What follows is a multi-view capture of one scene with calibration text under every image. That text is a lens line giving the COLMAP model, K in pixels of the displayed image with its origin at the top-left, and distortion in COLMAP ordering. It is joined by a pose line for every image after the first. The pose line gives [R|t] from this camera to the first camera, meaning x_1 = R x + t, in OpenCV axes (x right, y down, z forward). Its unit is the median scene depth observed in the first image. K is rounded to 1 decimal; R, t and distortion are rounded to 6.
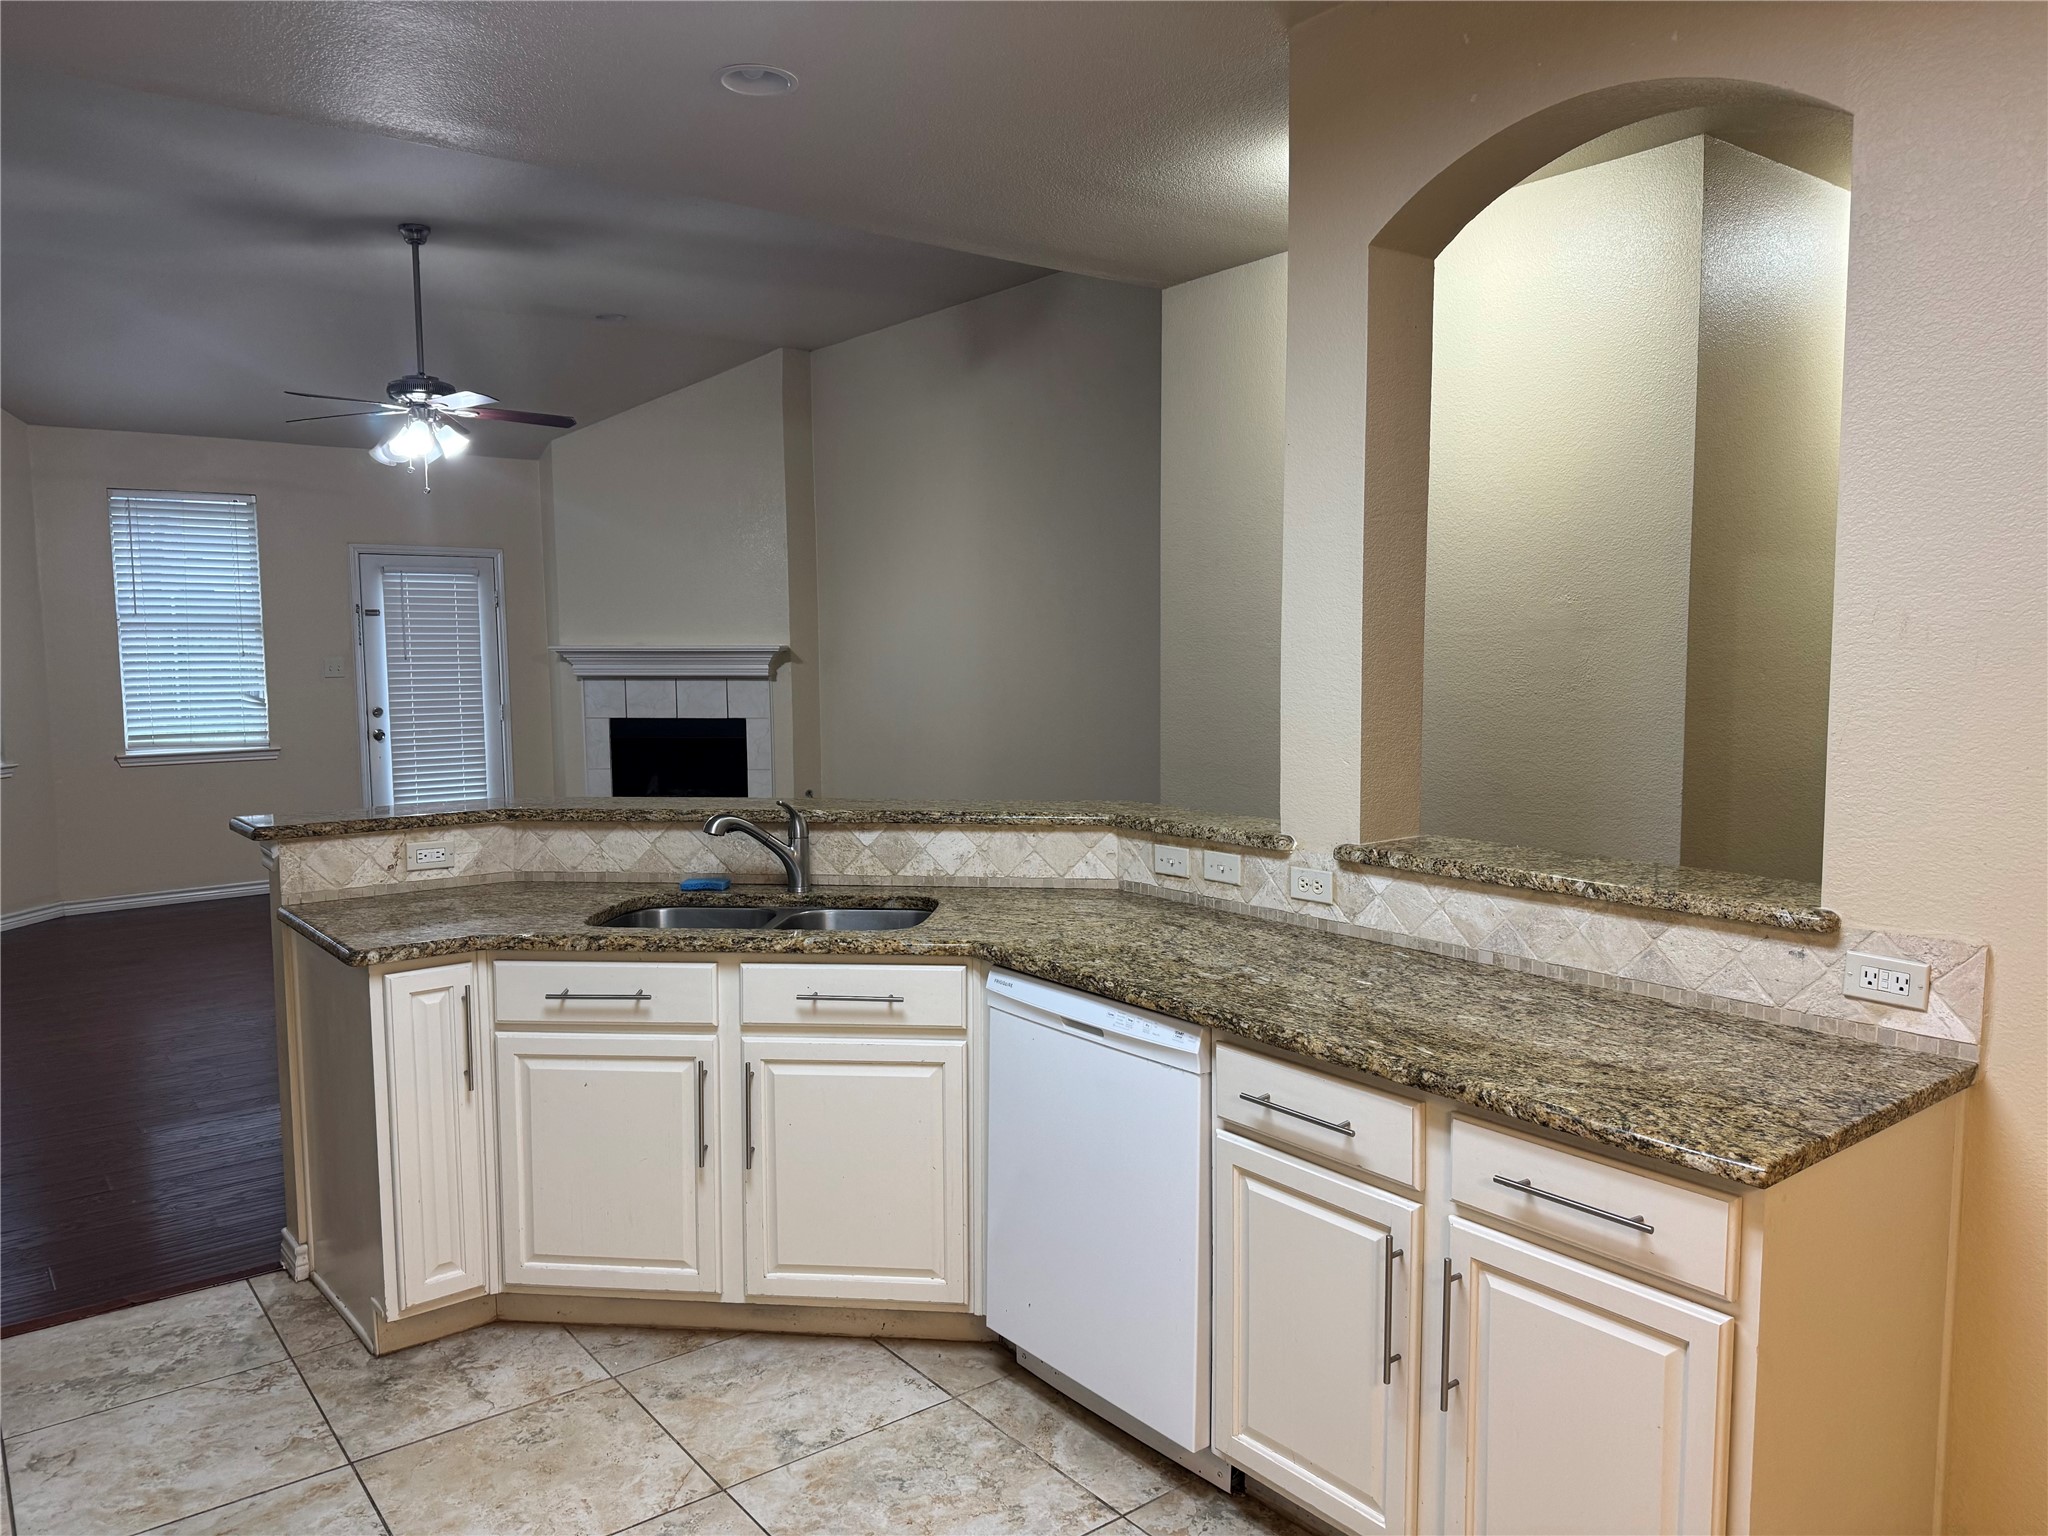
lens RADIAL K [[1427.1, 0, 1010.7], [0, 1427.1, 779.5], [0, 0, 1]] dist [0.124555, -0.198938]
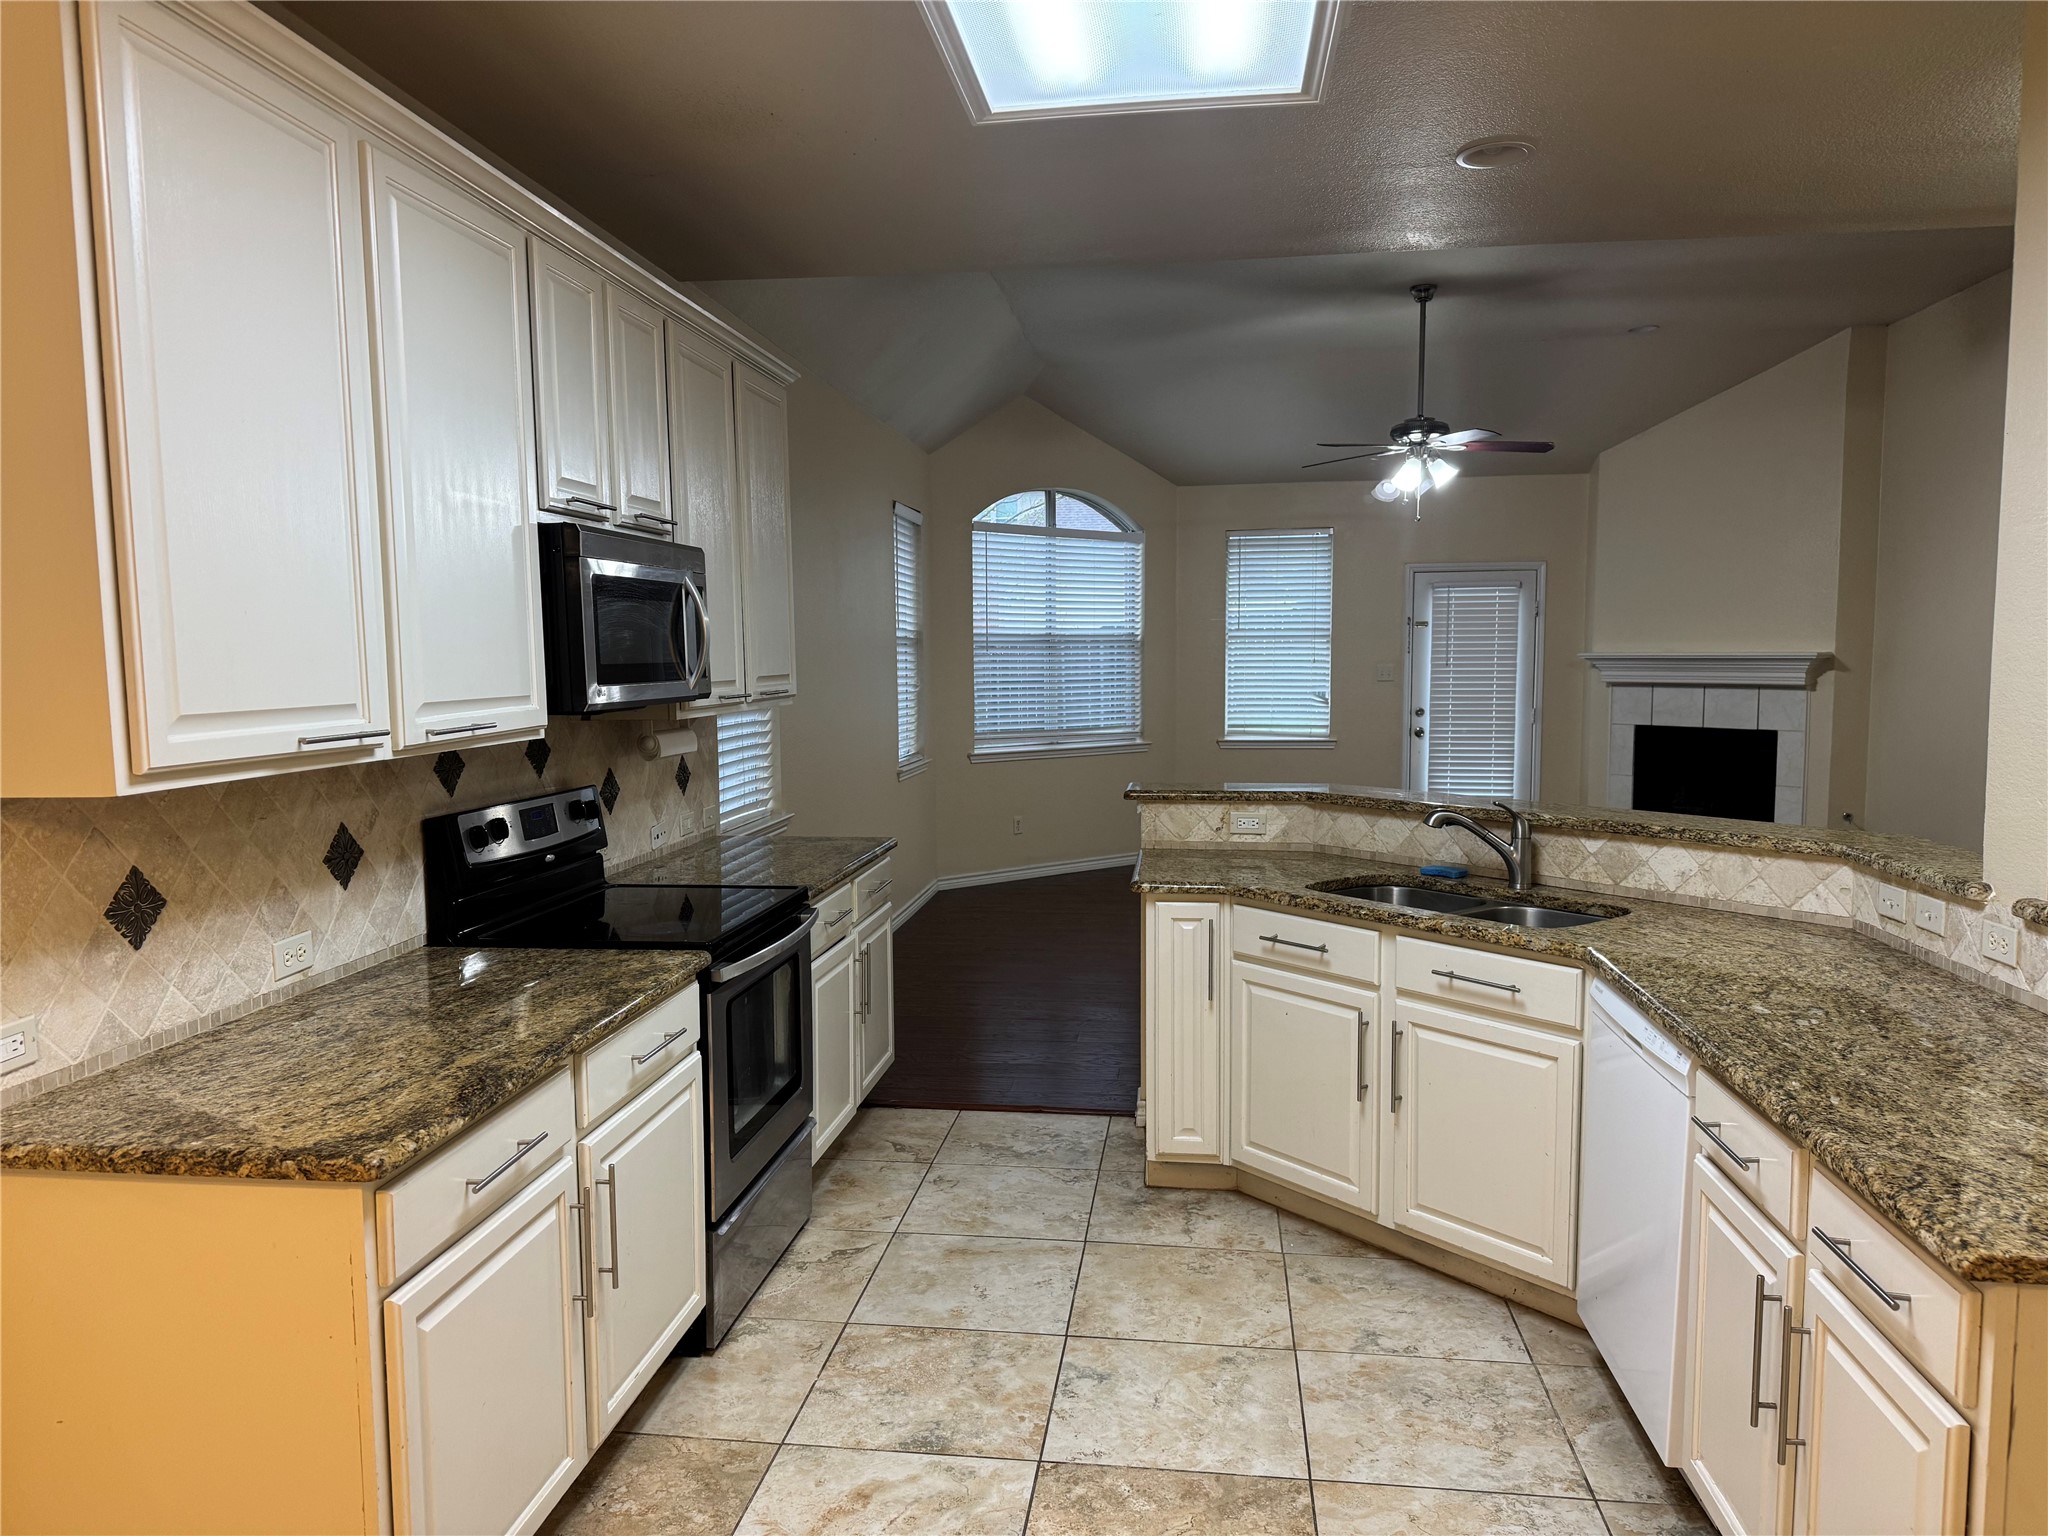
lens RADIAL K [[1427.1, 0, 1010.7], [0, 1427.1, 779.5], [0, 0, 1]] dist [0.124555, -0.198938]
pose [[0.696015, 0.068006, -0.714800, 0.352525], [-0.069197, 0.997224, 0.027497, -0.006303], [0.714685, 0.030324, 0.698788, -0.032095]]
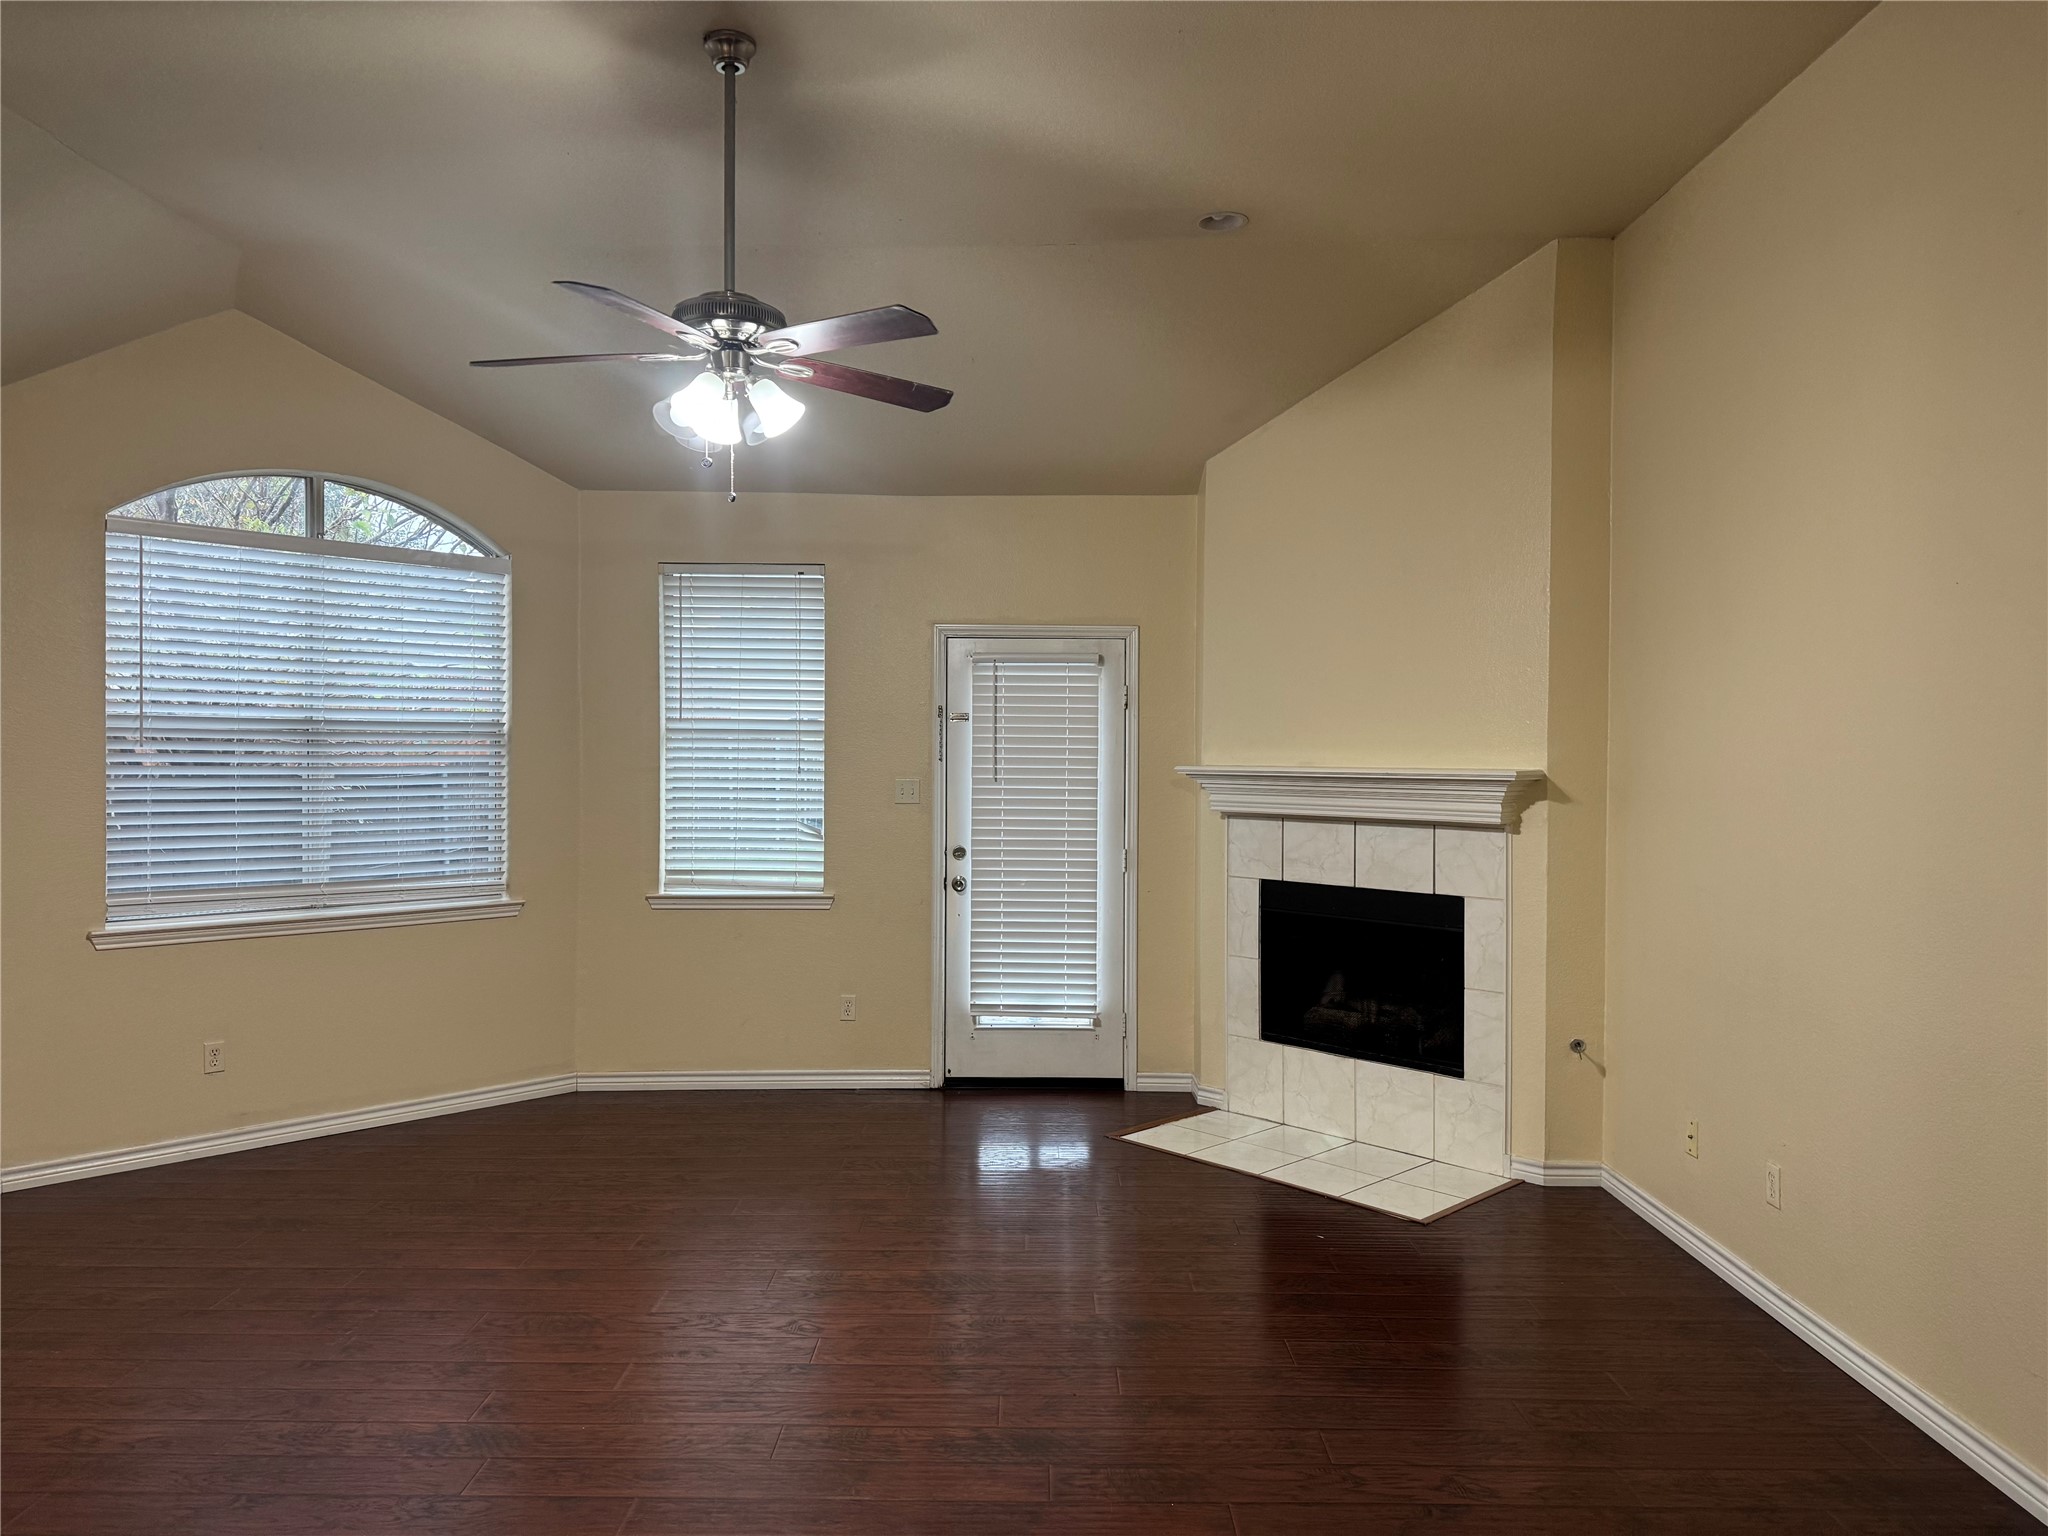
lens RADIAL K [[1427.1, 0, 1010.7], [0, 1427.1, 779.5], [0, 0, 1]] dist [0.124555, -0.198938]
pose [[0.782934, 0.023954, -0.621643, 0.068808], [-0.073820, 0.995776, -0.054603, -0.108303], [0.617709, 0.088640, 0.781395, 1.068274]]
